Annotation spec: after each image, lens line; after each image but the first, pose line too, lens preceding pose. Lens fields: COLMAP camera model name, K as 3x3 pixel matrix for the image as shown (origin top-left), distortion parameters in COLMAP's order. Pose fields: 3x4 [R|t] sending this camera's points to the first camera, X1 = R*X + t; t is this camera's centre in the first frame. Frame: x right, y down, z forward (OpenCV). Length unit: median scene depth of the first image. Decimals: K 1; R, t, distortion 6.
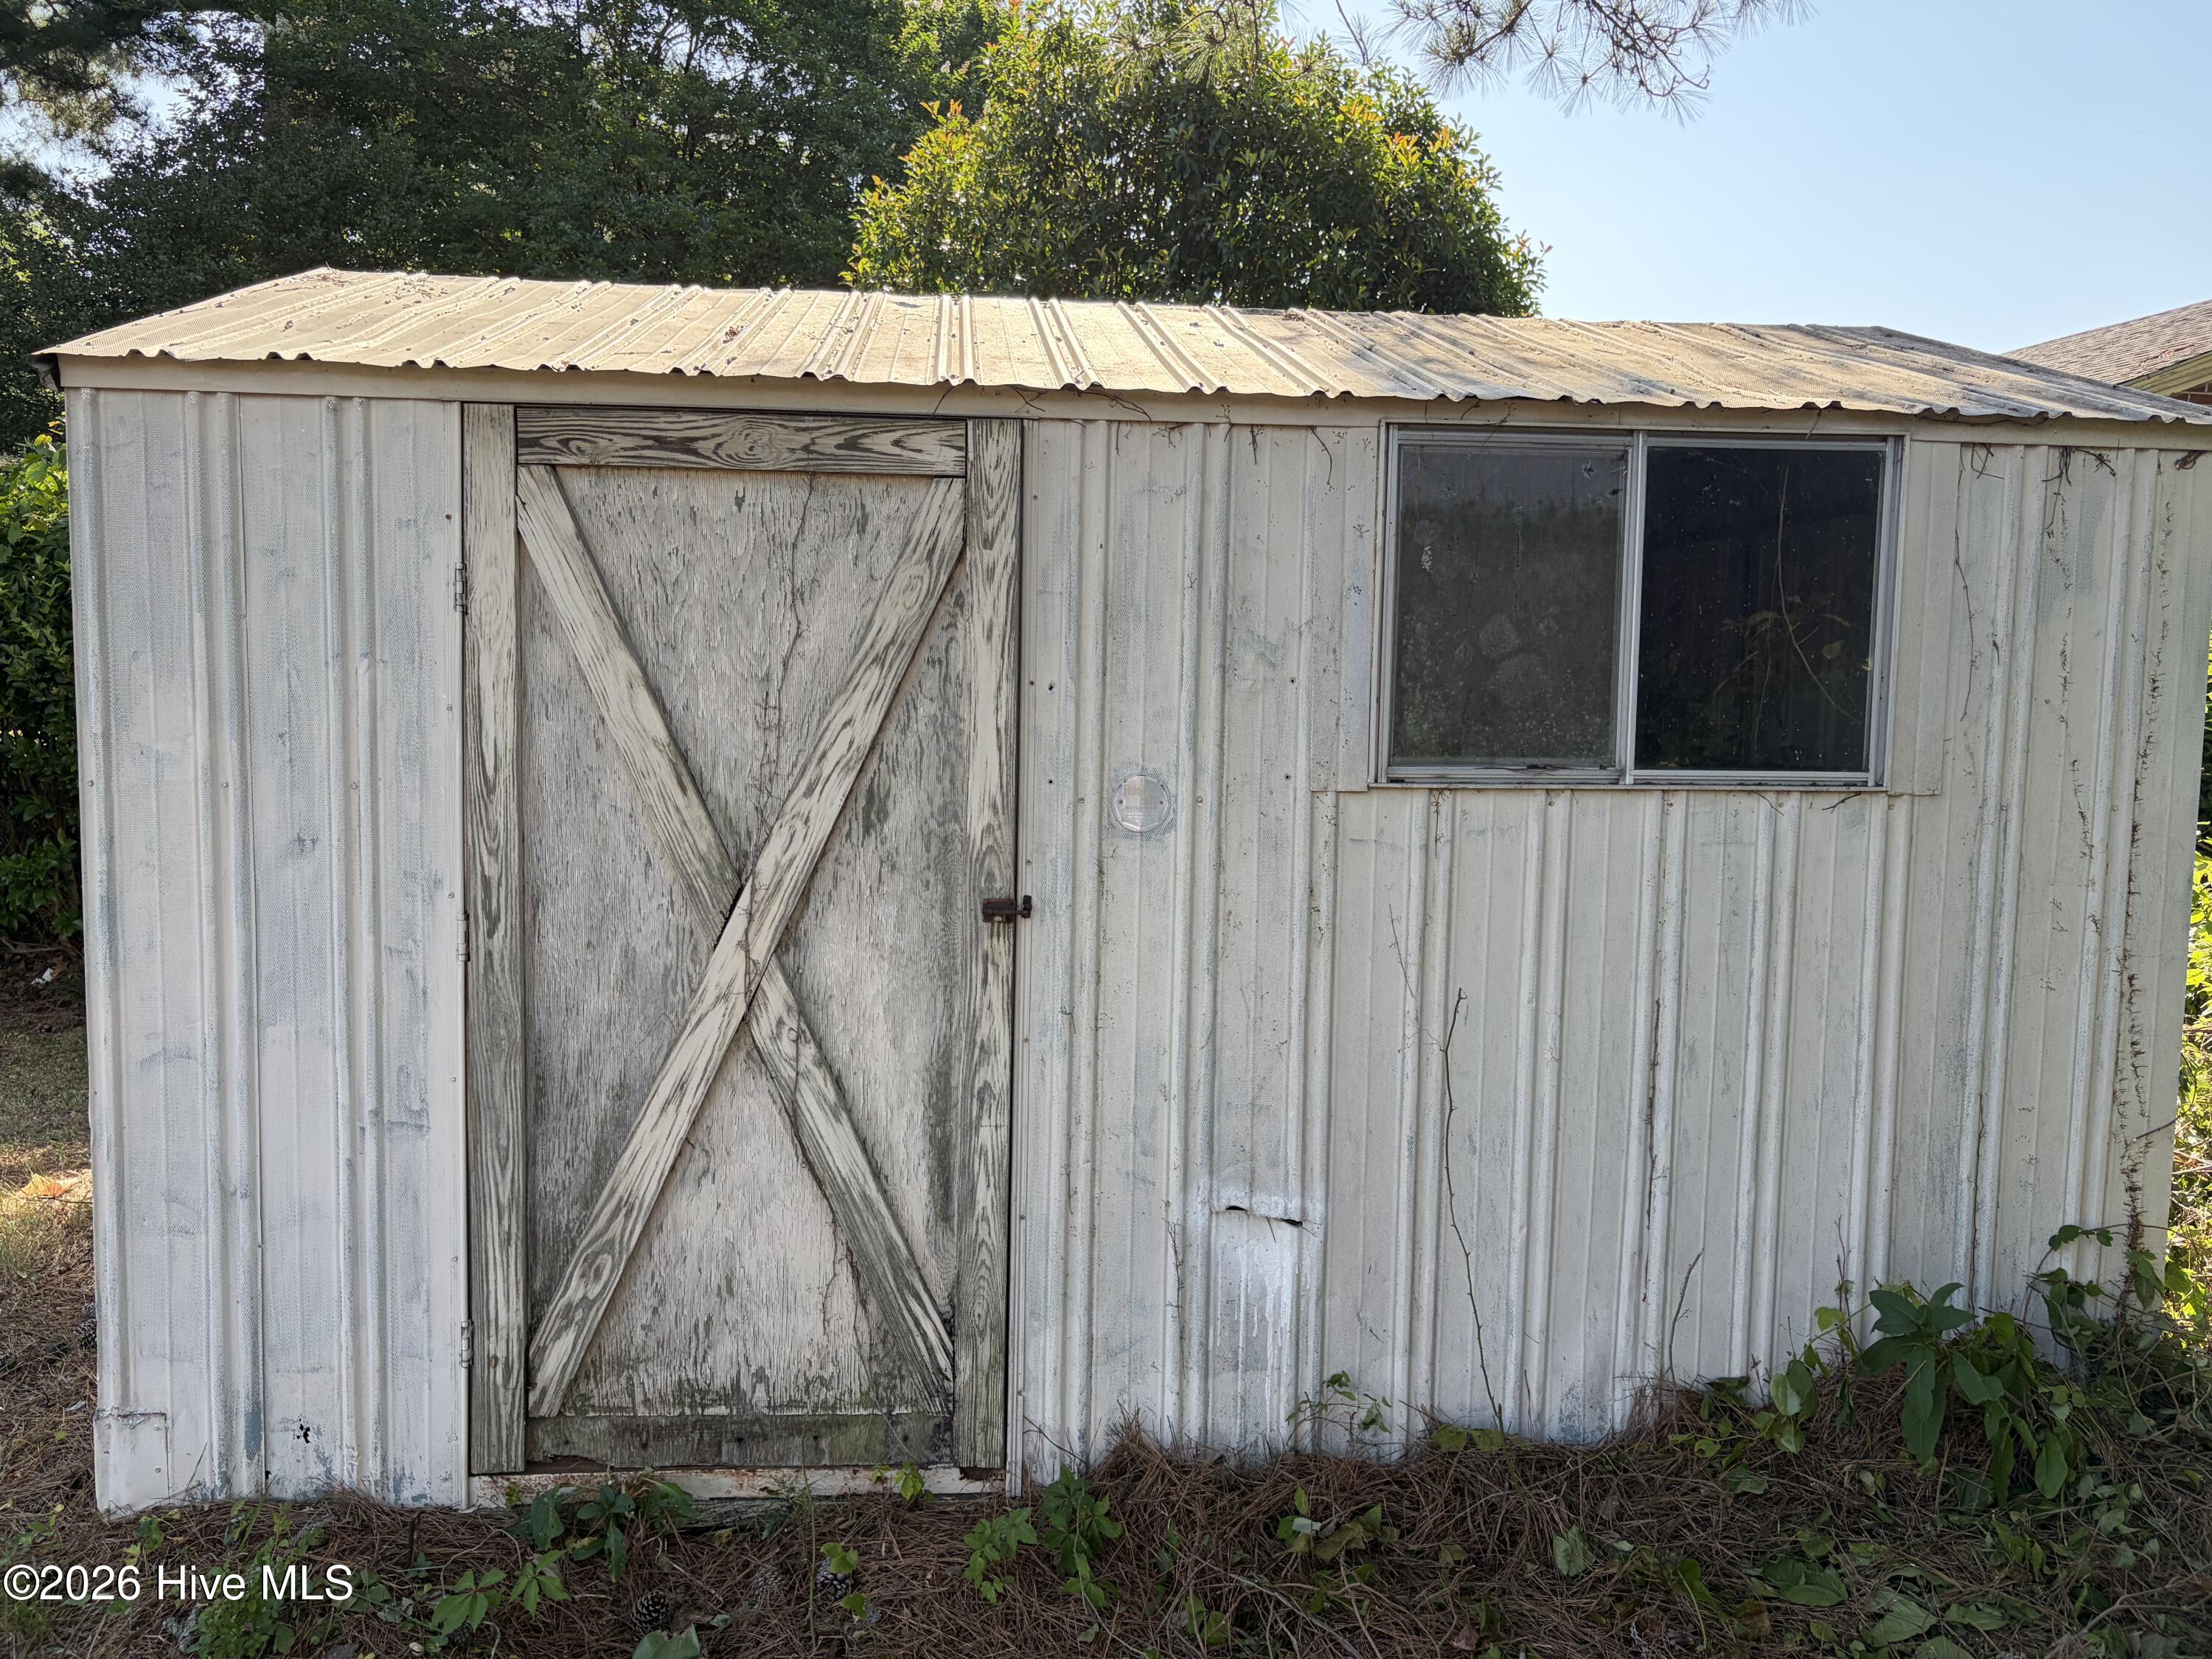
lens RADIAL K [[1645.6, 0, 1106.0], [0, 1645.6, 829.5], [0, 0, 1]] dist [0.042281, -0.040872]
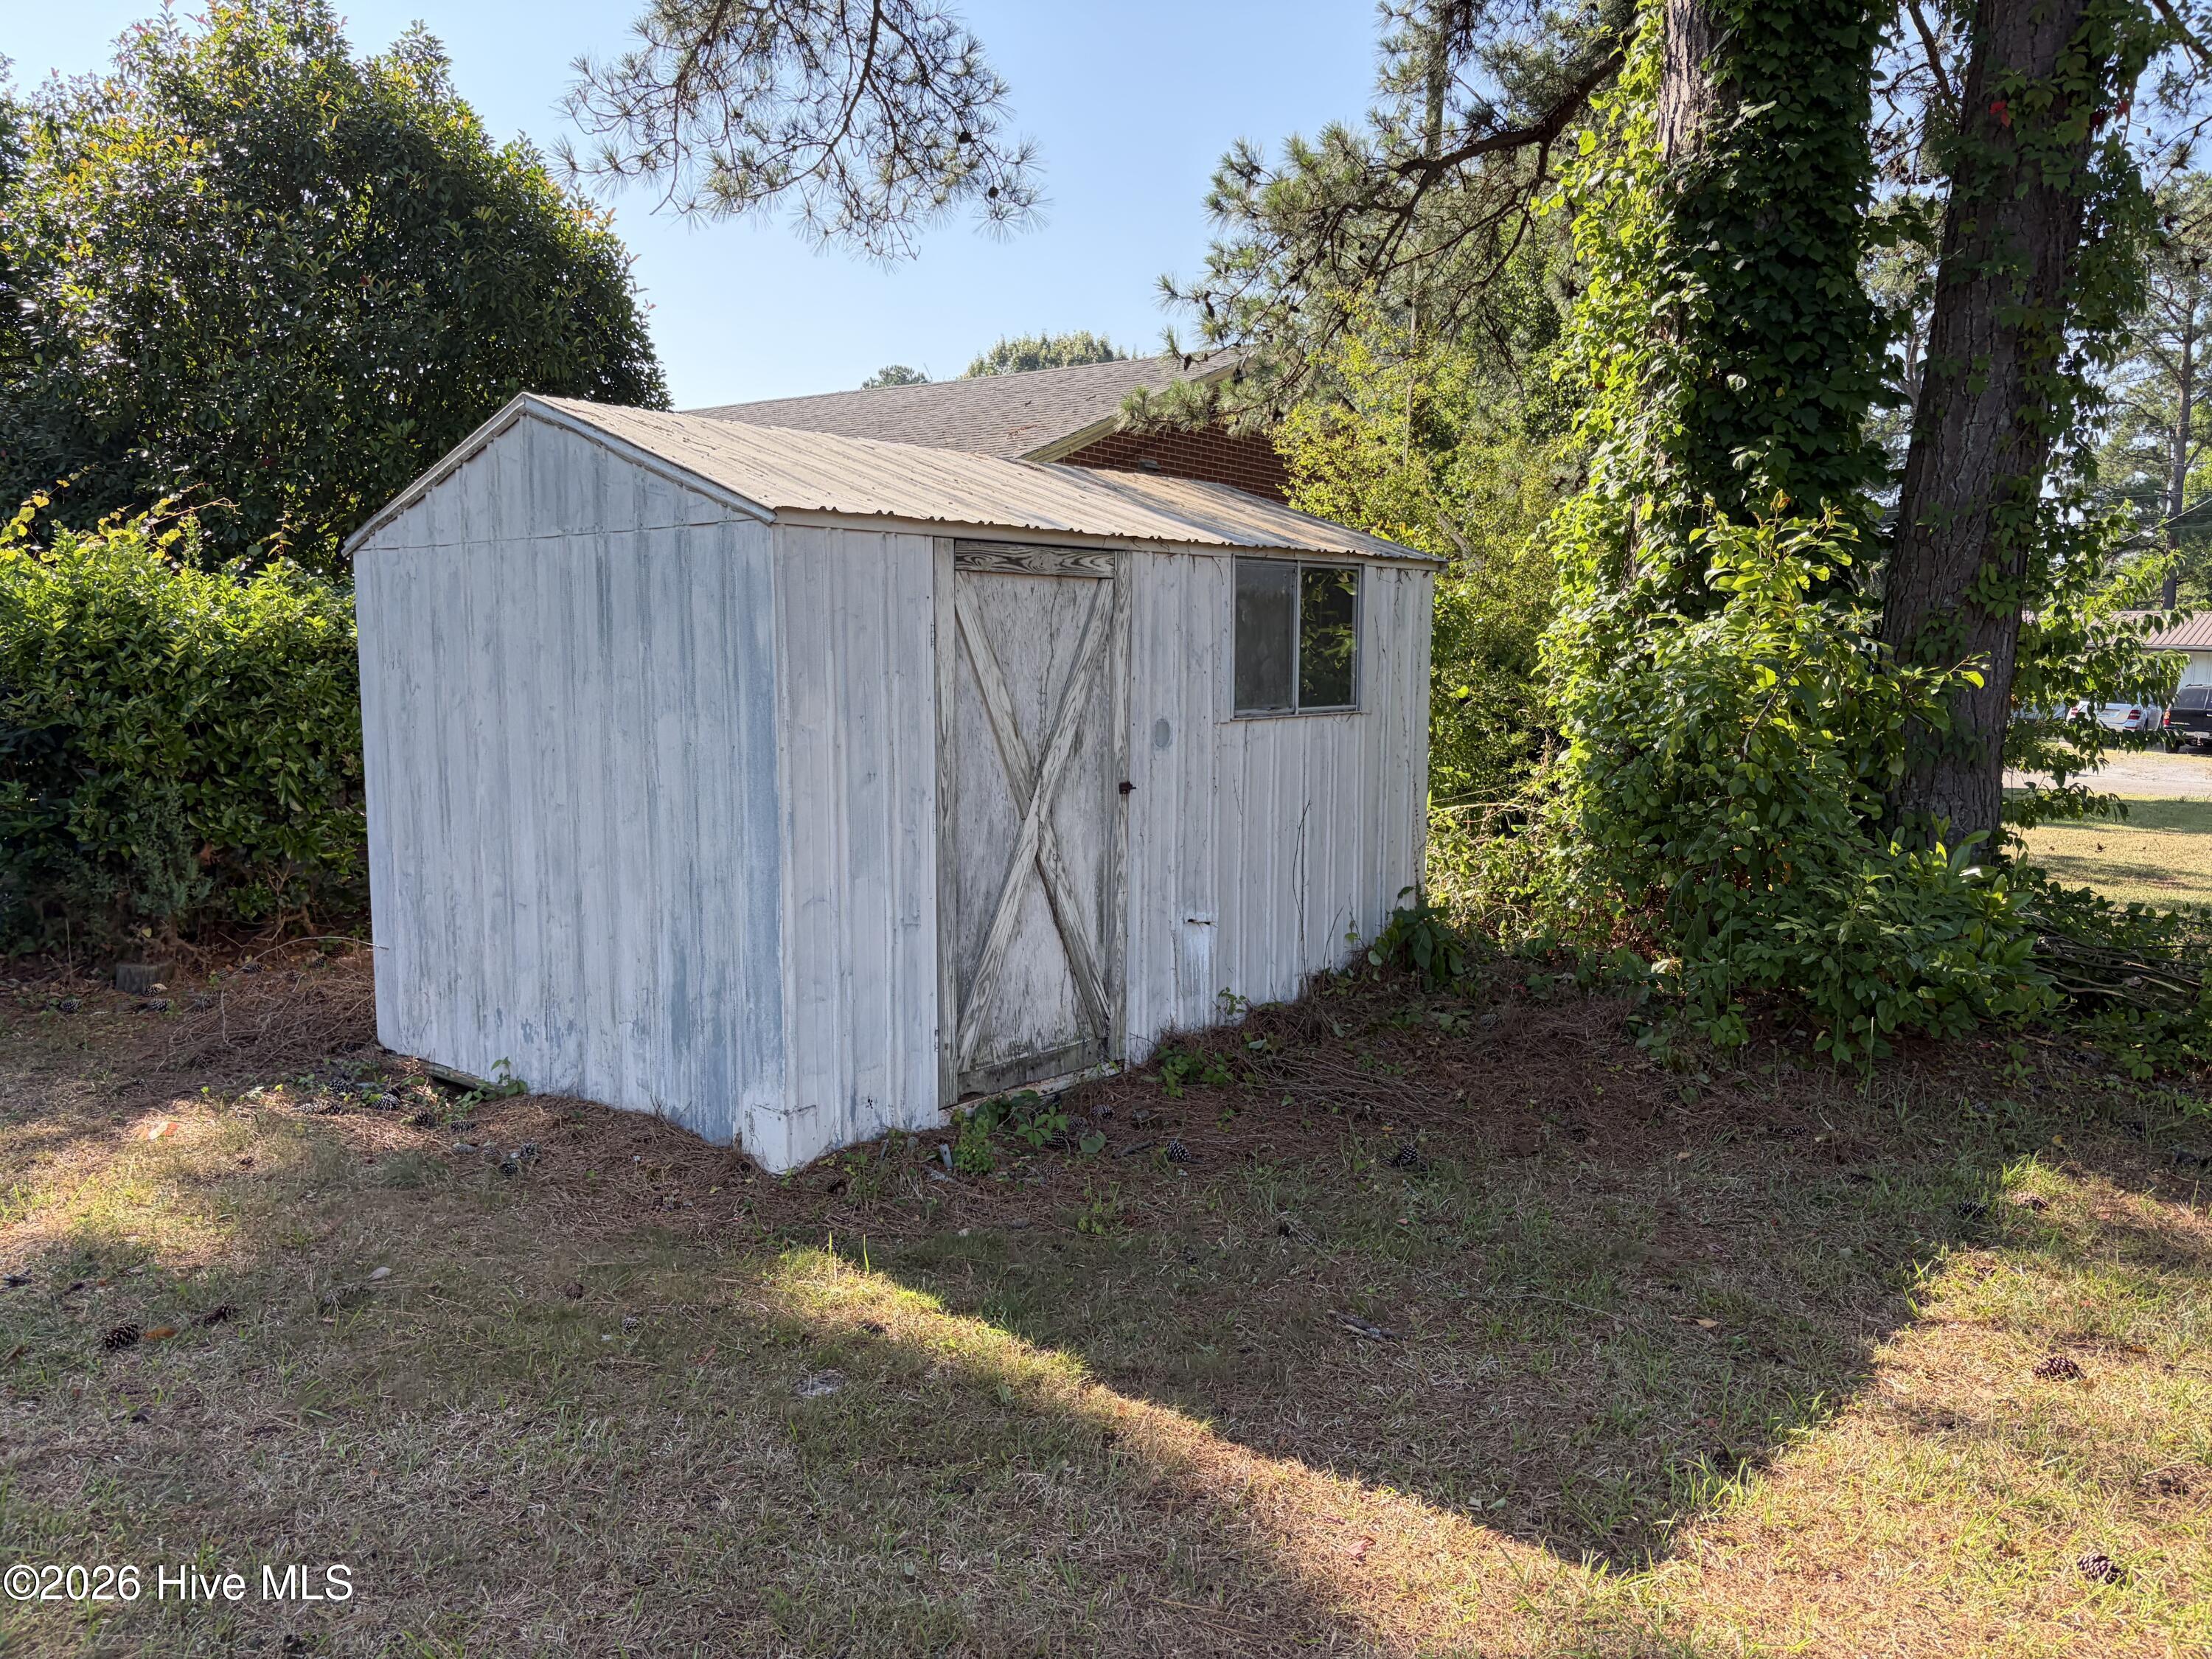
lens RADIAL K [[1645.6, 0, 1106.0], [0, 1645.6, 829.5], [0, 0, 1]] dist [0.042281, -0.040872]
pose [[0.713824, -0.090815, 0.694412, -1.517011], [0.064382, 0.995867, 0.064057, -0.032071], [-0.697360, -0.001018, 0.716720, -0.464511]]
